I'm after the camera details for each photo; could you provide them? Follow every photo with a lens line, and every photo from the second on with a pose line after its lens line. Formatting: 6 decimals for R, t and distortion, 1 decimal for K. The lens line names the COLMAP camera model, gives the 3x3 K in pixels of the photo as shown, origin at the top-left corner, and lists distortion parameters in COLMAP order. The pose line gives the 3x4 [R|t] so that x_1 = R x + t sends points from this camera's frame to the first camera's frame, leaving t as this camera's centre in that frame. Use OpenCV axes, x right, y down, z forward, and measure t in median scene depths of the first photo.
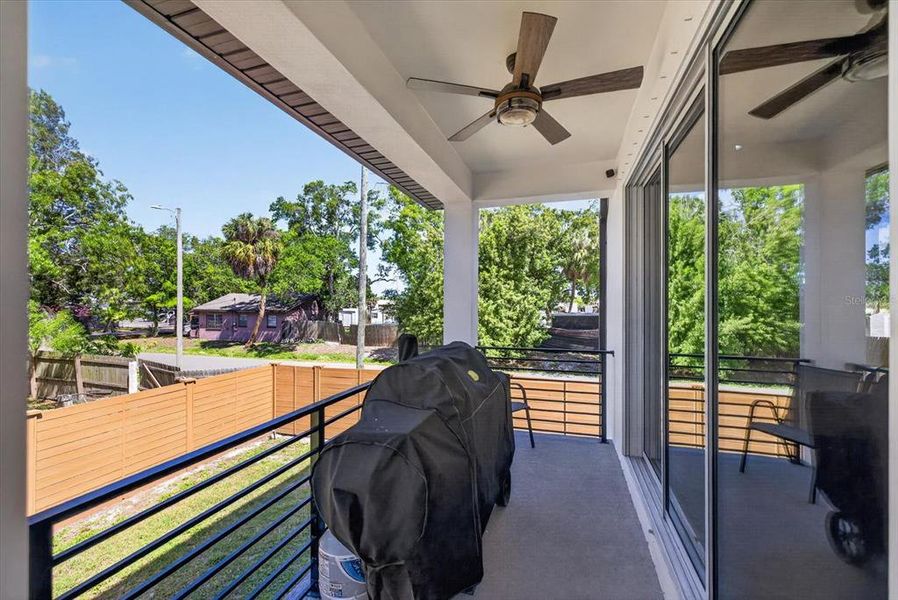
lens RADIAL K [[378.0, 0, 448.3], [0, 378.0, 303.2], [0, 0, 1]] dist [0.009507, -0.000801]
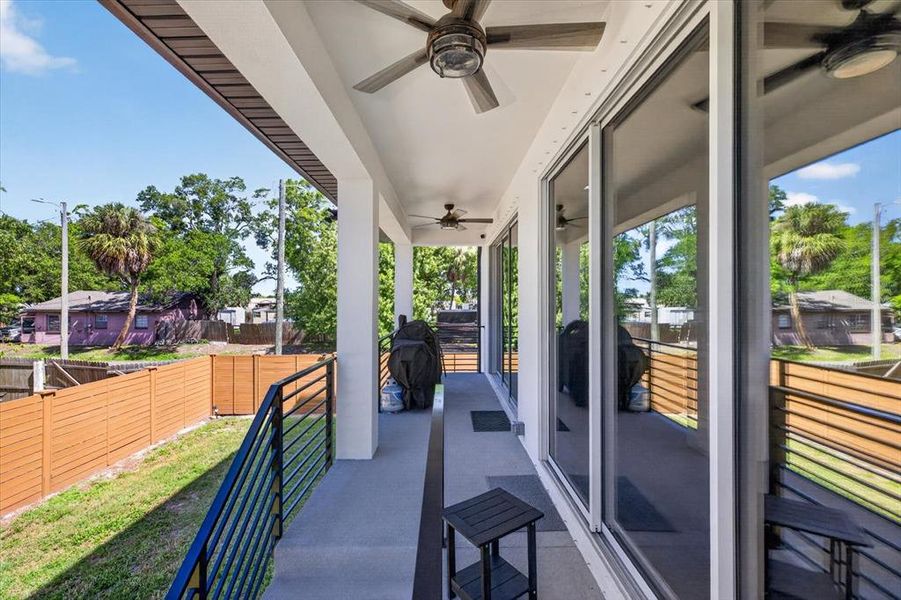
lens RADIAL K [[379.2, 0, 452.0], [0, 379.2, 301.4], [0, 0, 1]] dist [0.009507, -0.000801]
pose [[0.948702, -0.001933, 0.316167, -0.048685], [0.002023, 0.999998, 0.000043, -0.000016], [-0.316166, 0.000599, 0.948704, -0.115024]]
